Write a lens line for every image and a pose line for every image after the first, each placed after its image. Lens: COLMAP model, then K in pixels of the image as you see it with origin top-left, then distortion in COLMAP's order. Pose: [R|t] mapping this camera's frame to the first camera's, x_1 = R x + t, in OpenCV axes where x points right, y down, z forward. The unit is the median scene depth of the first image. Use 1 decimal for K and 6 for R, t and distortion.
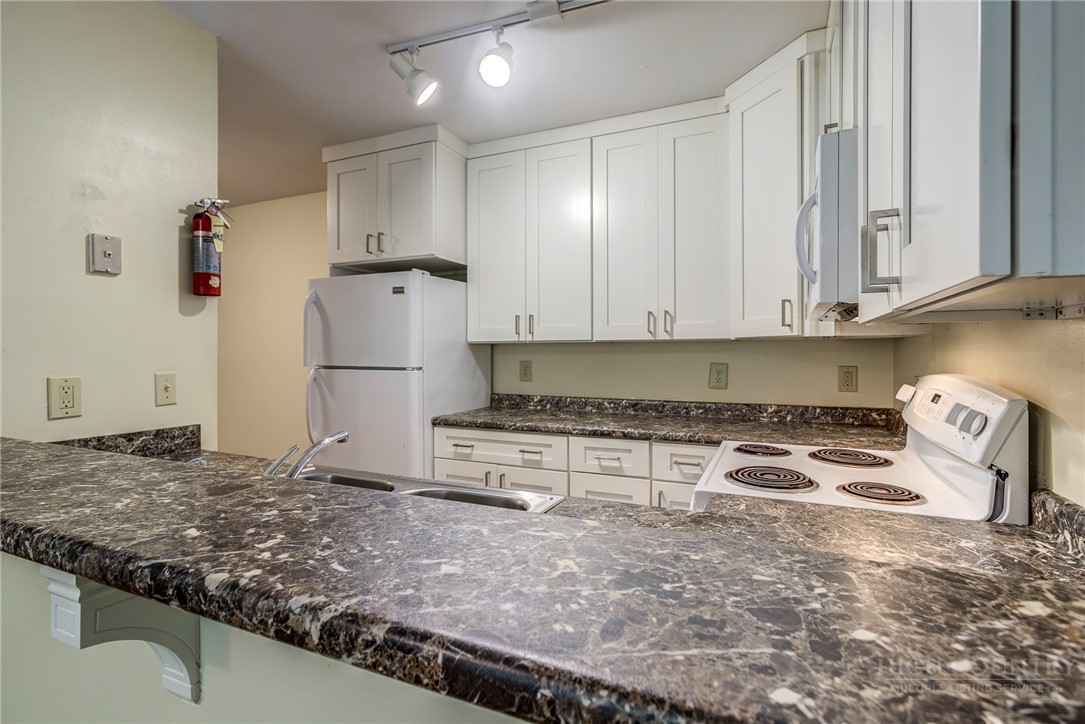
lens RADIAL K [[531.5, 0, 564.5], [0, 531.5, 353.0], [0, 0, 1]] dist [-0.000954, 0.000137]
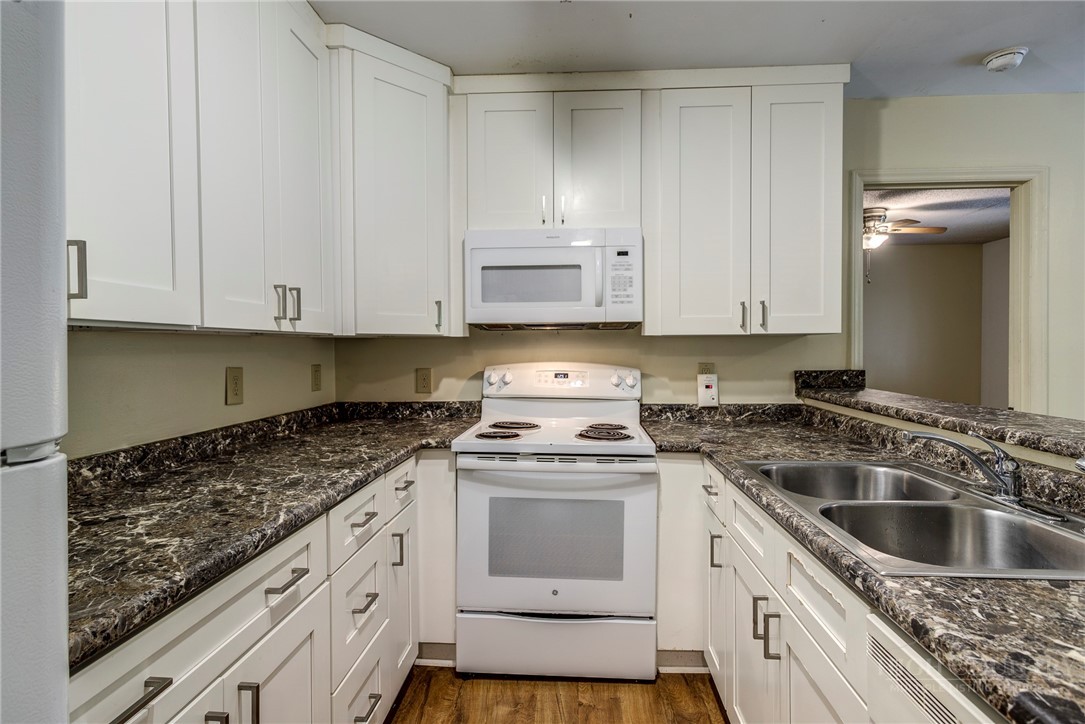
lens RADIAL K [[528.4, 0, 544.5], [0, 528.4, 356.8], [0, 0, 1]] dist [-0.001748, 0.006571]
pose [[-0.338696, -0.012031, 0.940819, -0.525421], [0.006451, 0.999865, 0.015109, -0.001987], [-0.940874, 0.011187, -0.338573, 0.922959]]
